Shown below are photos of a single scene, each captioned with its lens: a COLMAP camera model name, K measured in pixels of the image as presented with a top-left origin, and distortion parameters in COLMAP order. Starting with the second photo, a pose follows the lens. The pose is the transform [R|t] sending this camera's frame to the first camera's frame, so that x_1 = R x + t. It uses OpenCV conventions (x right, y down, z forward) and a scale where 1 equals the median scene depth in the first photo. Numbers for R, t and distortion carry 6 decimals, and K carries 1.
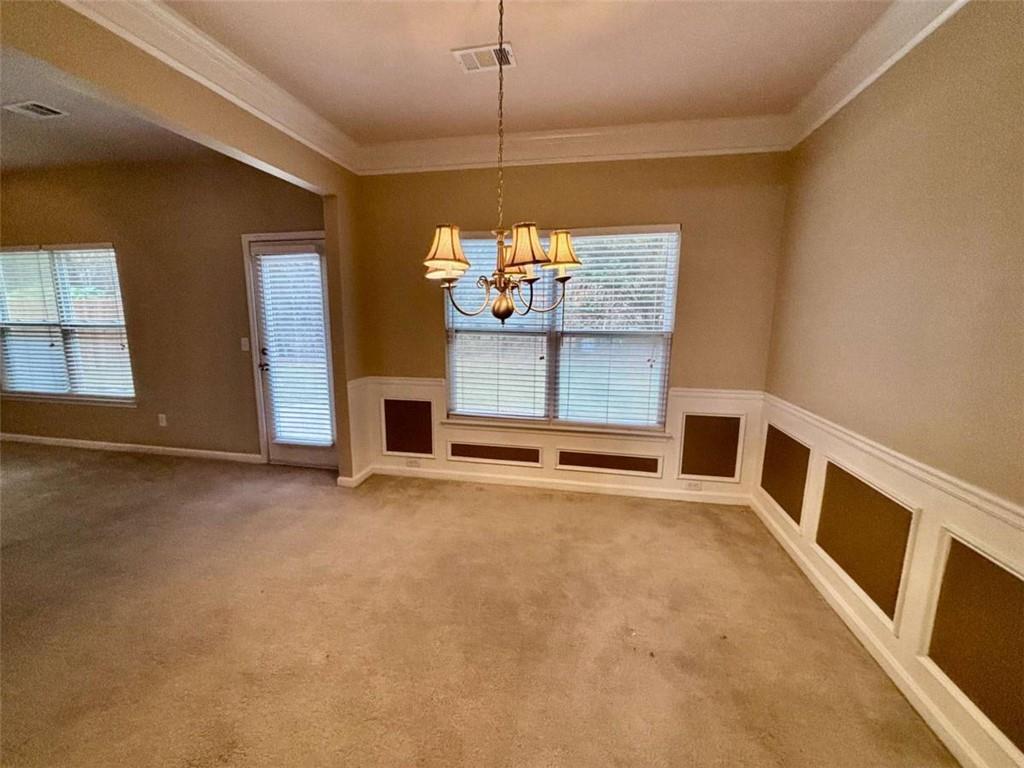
lens RADIAL K [[412.0, 0, 511.1], [0, 412.0, 382.6], [0, 0, 1]] dist [0.004116, -0.000365]
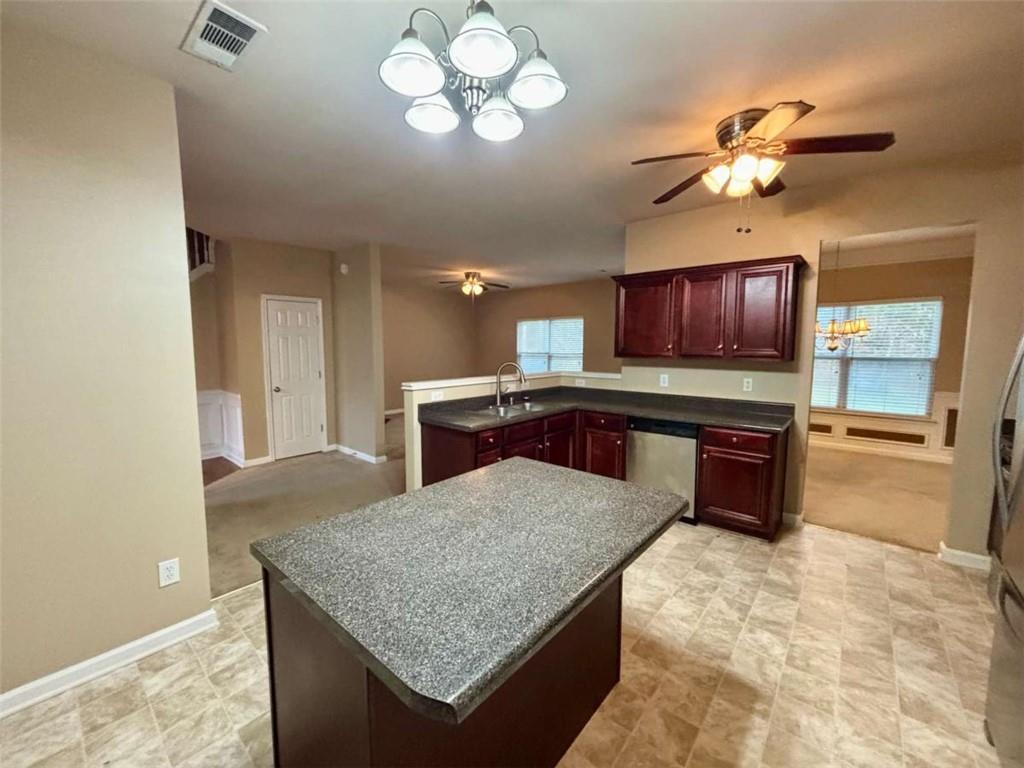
lens RADIAL K [[412.0, 0, 513.0], [0, 412.0, 383.4], [0, 0, 1]] dist [0.004116, -0.000365]
pose [[0.873789, 0.037257, -0.484876, -0.274278], [-0.069550, 0.996385, -0.048774, 0.169353], [0.481306, 0.076342, 0.873222, -1.194131]]
